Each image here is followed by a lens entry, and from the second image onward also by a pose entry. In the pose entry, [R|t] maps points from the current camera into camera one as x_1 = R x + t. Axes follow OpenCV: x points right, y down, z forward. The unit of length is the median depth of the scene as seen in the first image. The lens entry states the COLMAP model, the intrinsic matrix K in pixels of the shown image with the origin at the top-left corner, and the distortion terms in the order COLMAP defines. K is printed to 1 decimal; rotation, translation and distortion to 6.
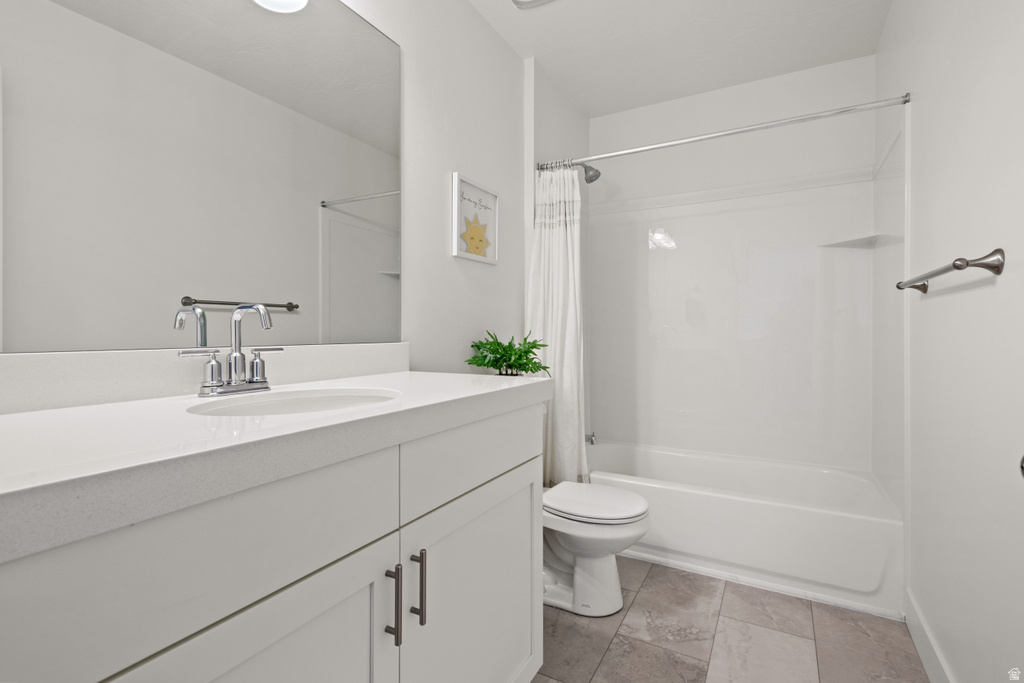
lens RADIAL K [[486.4, 0, 514.1], [0, 486.4, 331.0], [0, 0, 1]] dist [0.017188, -0.000617]
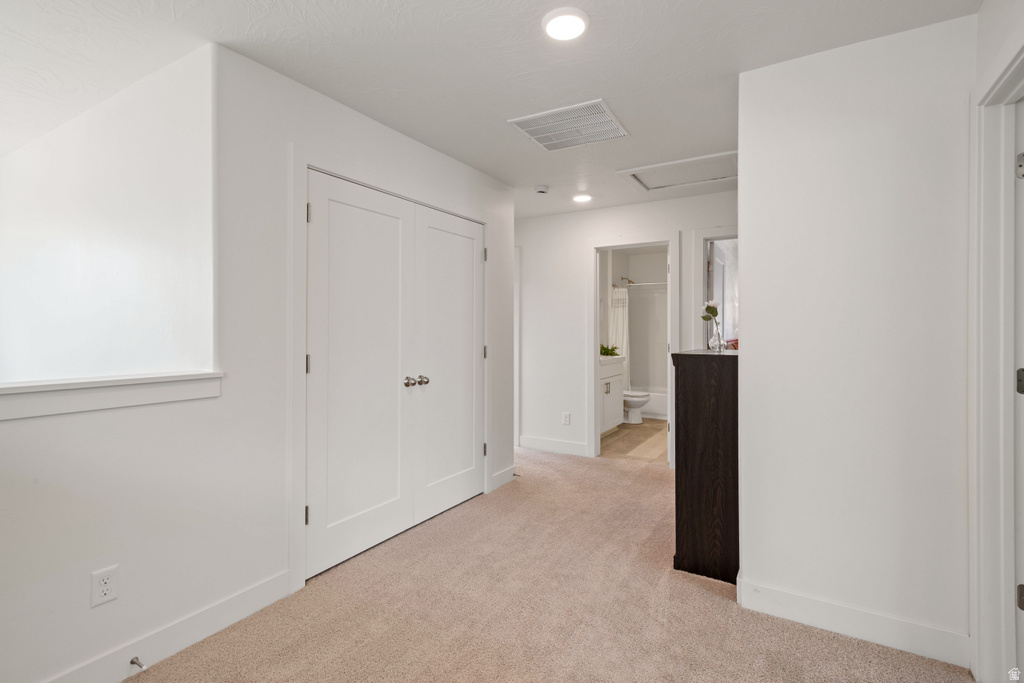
lens RADIAL K [[486.4, 0, 514.1], [0, 486.4, 331.0], [0, 0, 1]] dist [0.017188, -0.000617]
pose [[0.998743, -0.001416, -0.050095, -0.407639], [0.001684, 0.999985, 0.005298, -0.088262], [0.050087, -0.005376, 0.998730, -1.985539]]
